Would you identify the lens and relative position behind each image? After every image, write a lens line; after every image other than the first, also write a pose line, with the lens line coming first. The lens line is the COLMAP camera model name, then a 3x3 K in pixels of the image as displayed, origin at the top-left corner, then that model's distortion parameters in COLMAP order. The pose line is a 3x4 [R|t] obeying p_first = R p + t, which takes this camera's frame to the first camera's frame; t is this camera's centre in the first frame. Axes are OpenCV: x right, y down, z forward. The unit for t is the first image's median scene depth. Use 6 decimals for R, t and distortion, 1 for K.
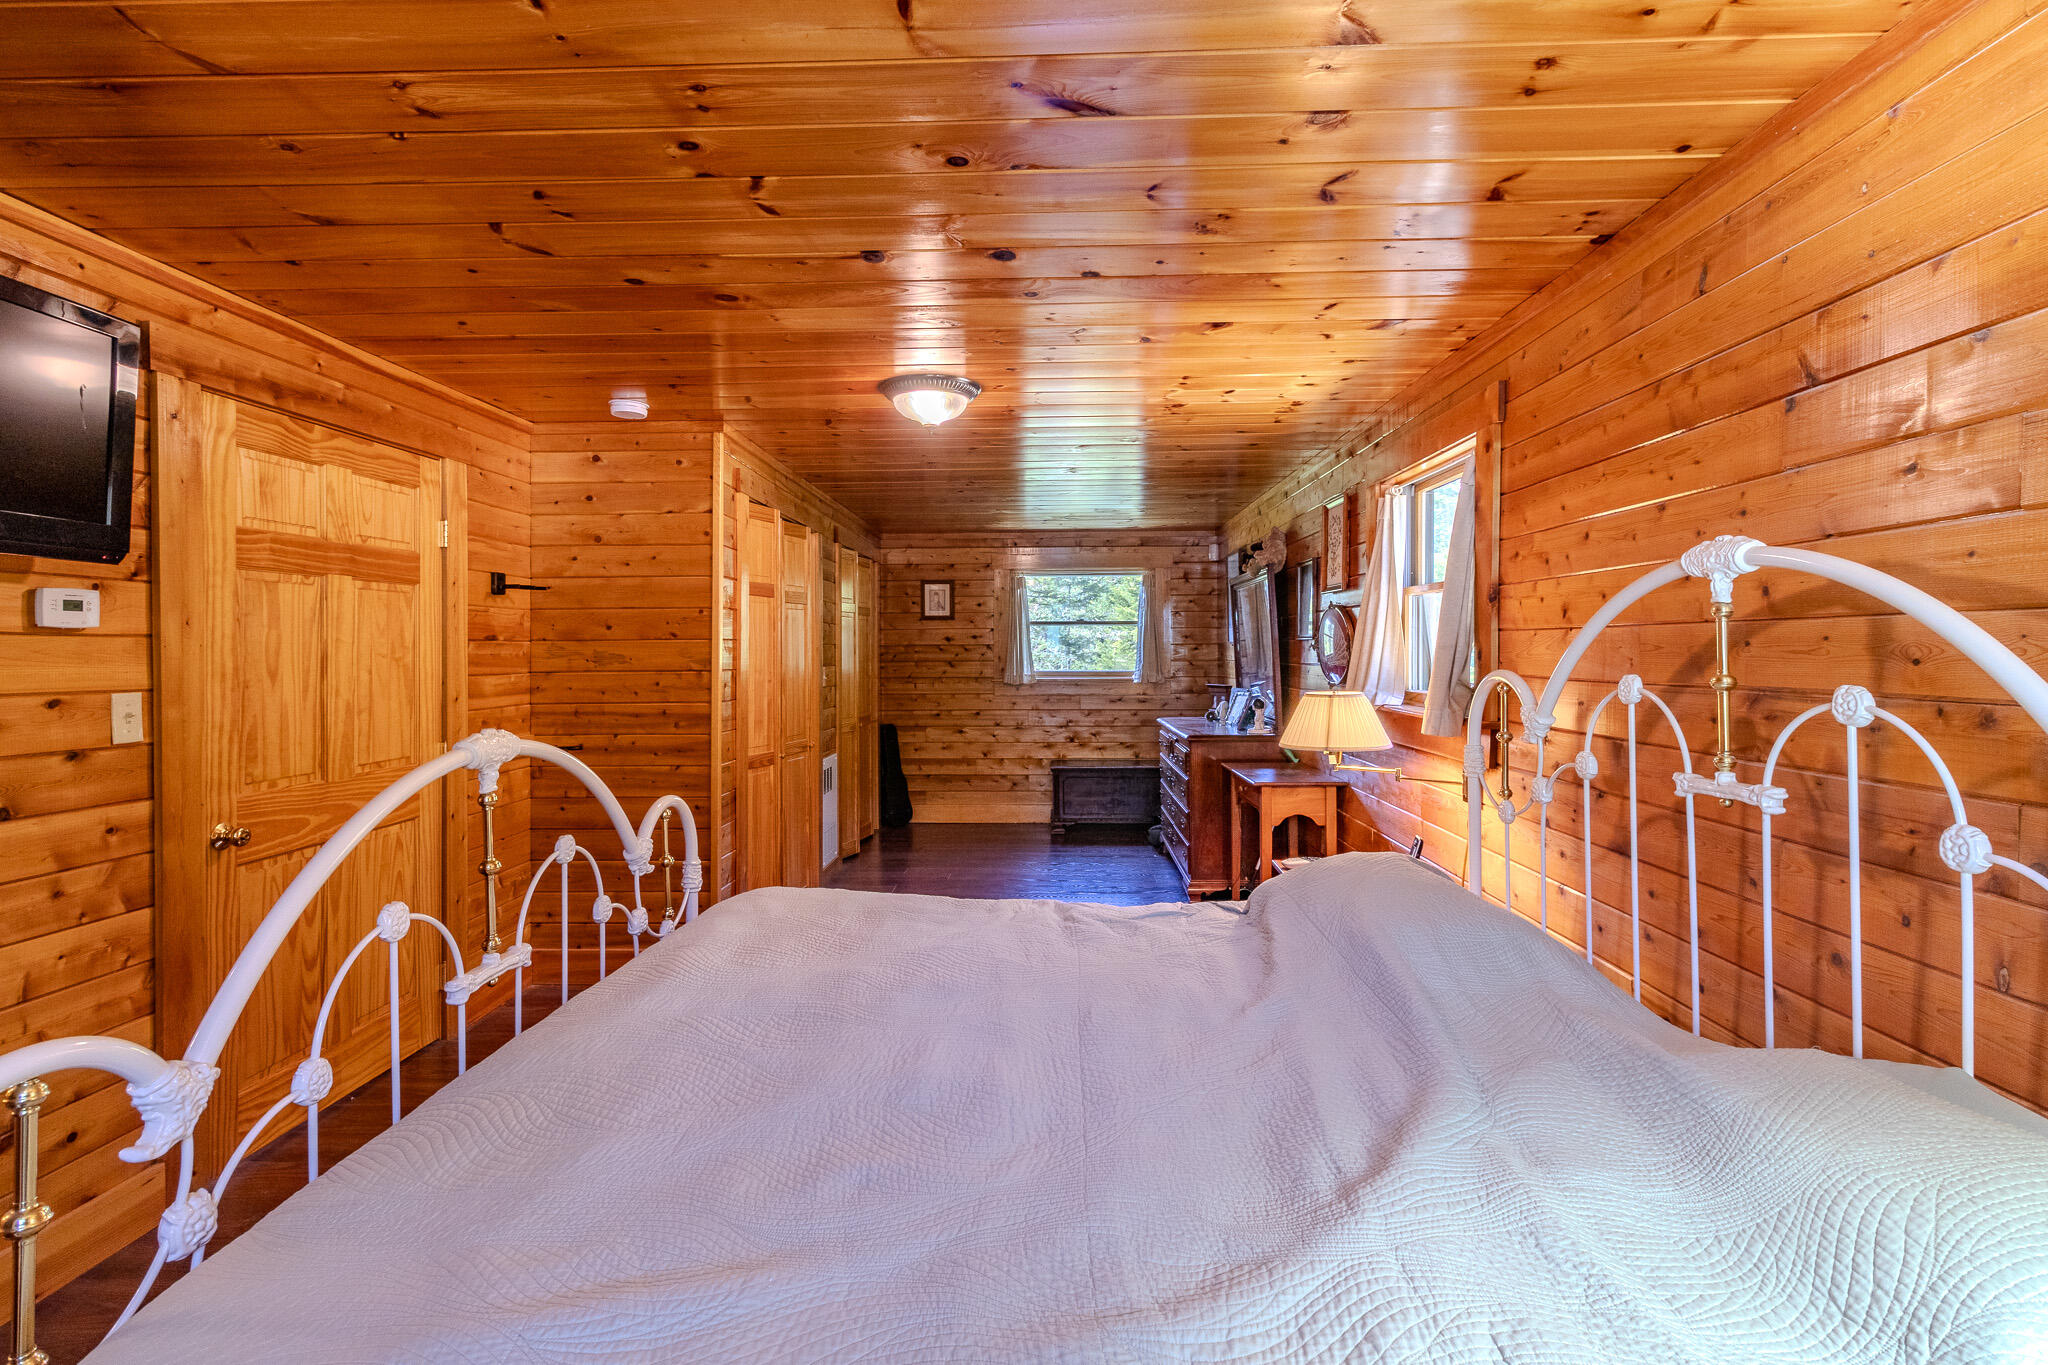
lens RADIAL K [[974.0, 0, 1044.5], [0, 974.0, 656.0], [0, 0, 1]] dist [0.001525, 0.003060]
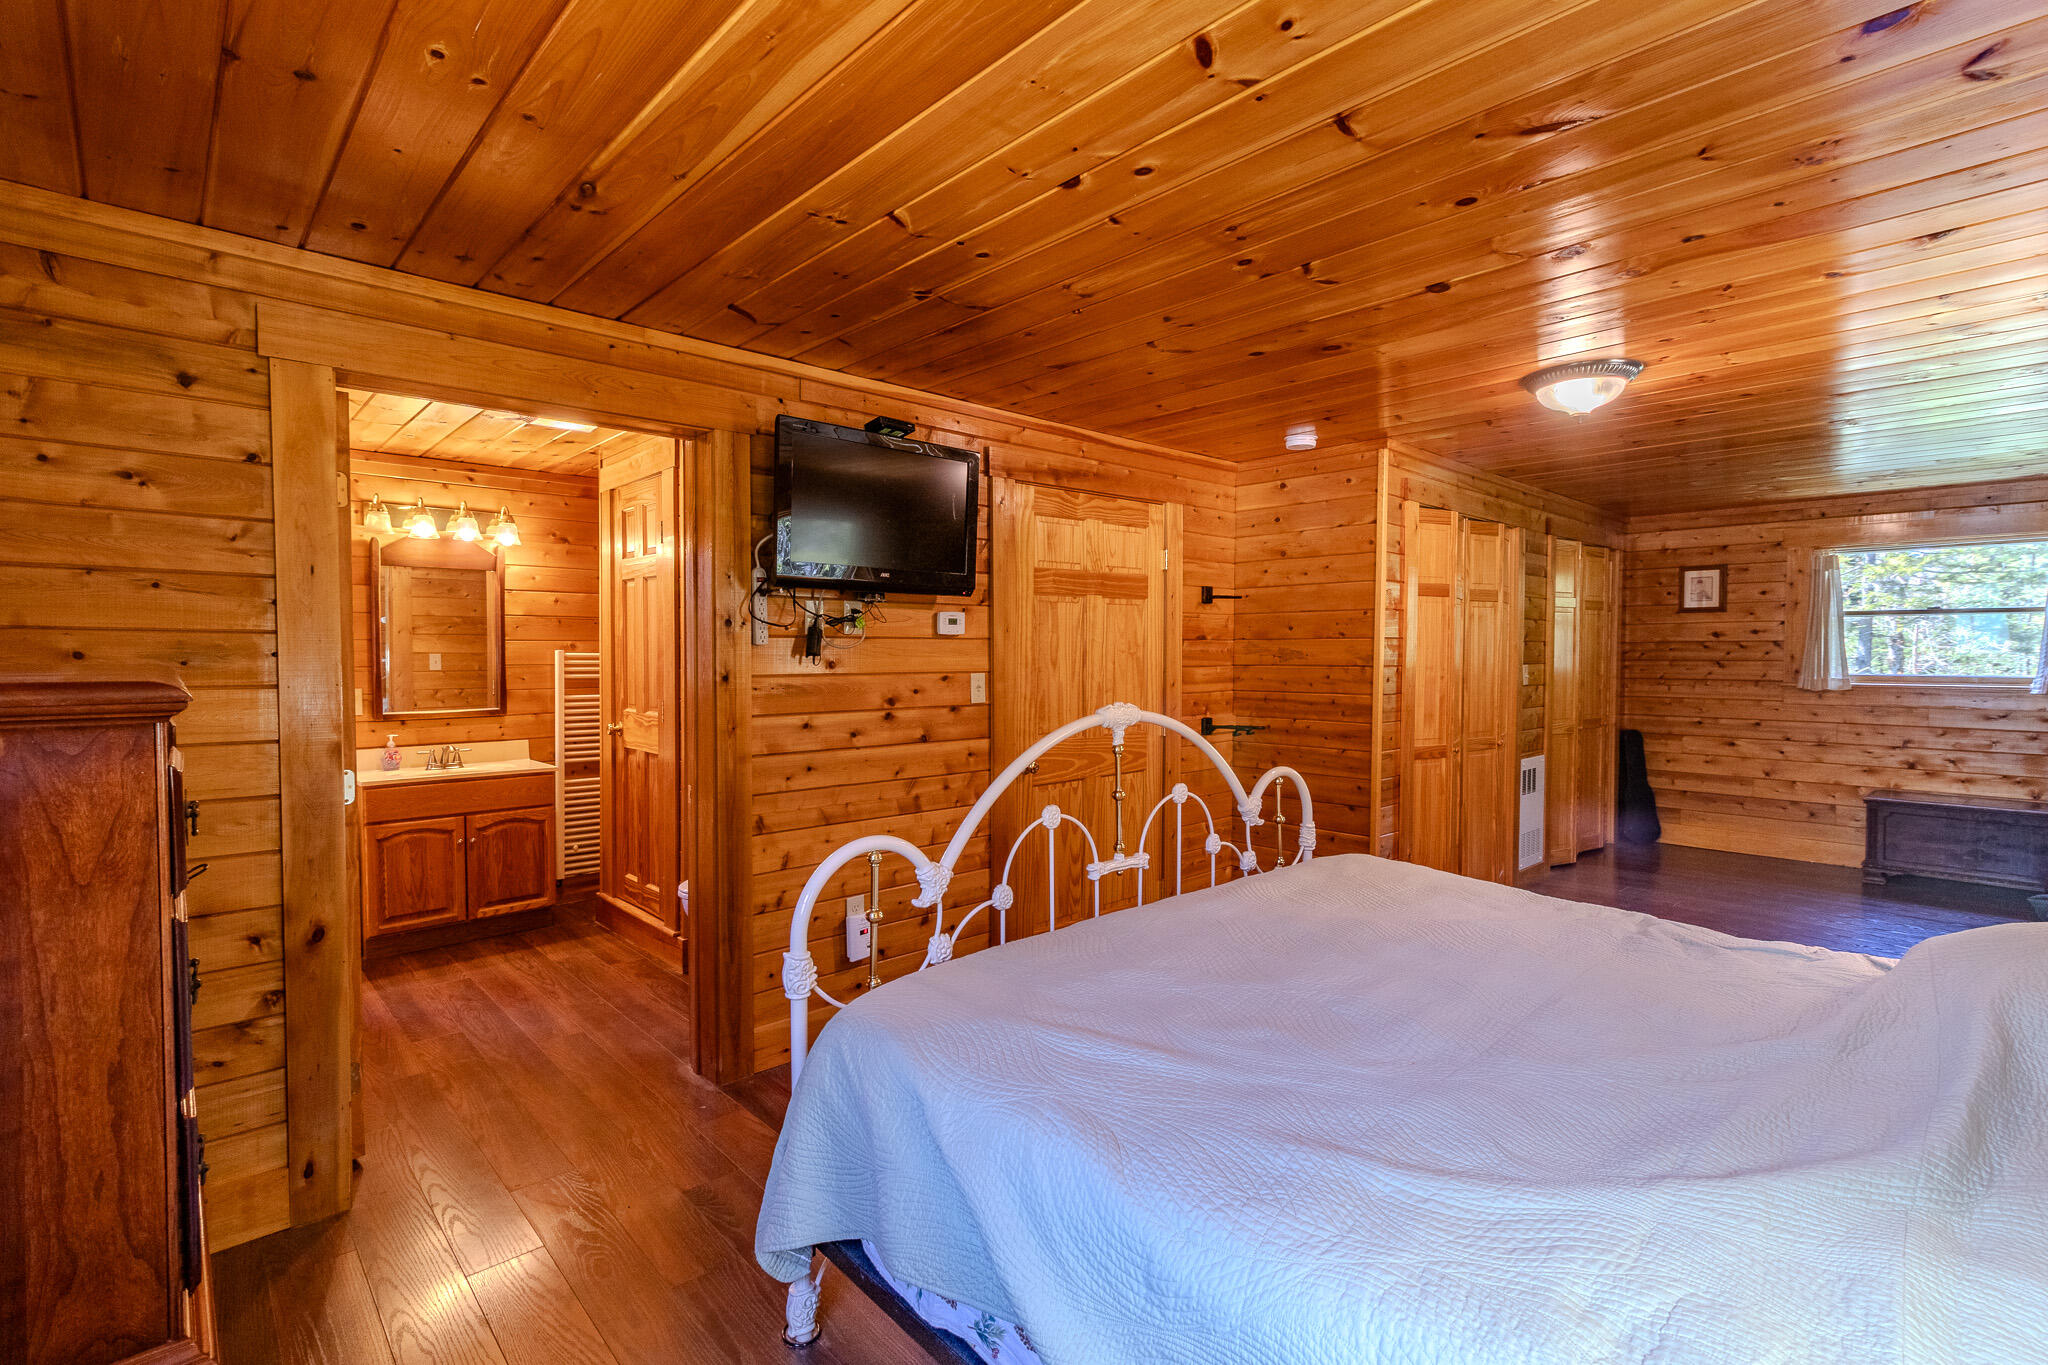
lens RADIAL K [[974.0, 0, 1021.0], [0, 974.0, 678.3], [0, 0, 1]] dist [0.001525, 0.003060]
pose [[0.698513, 0.025857, -0.715130, 0.195771], [-0.006173, 0.999528, 0.030110, -0.002561], [0.715570, -0.016617, 0.698343, -0.070080]]
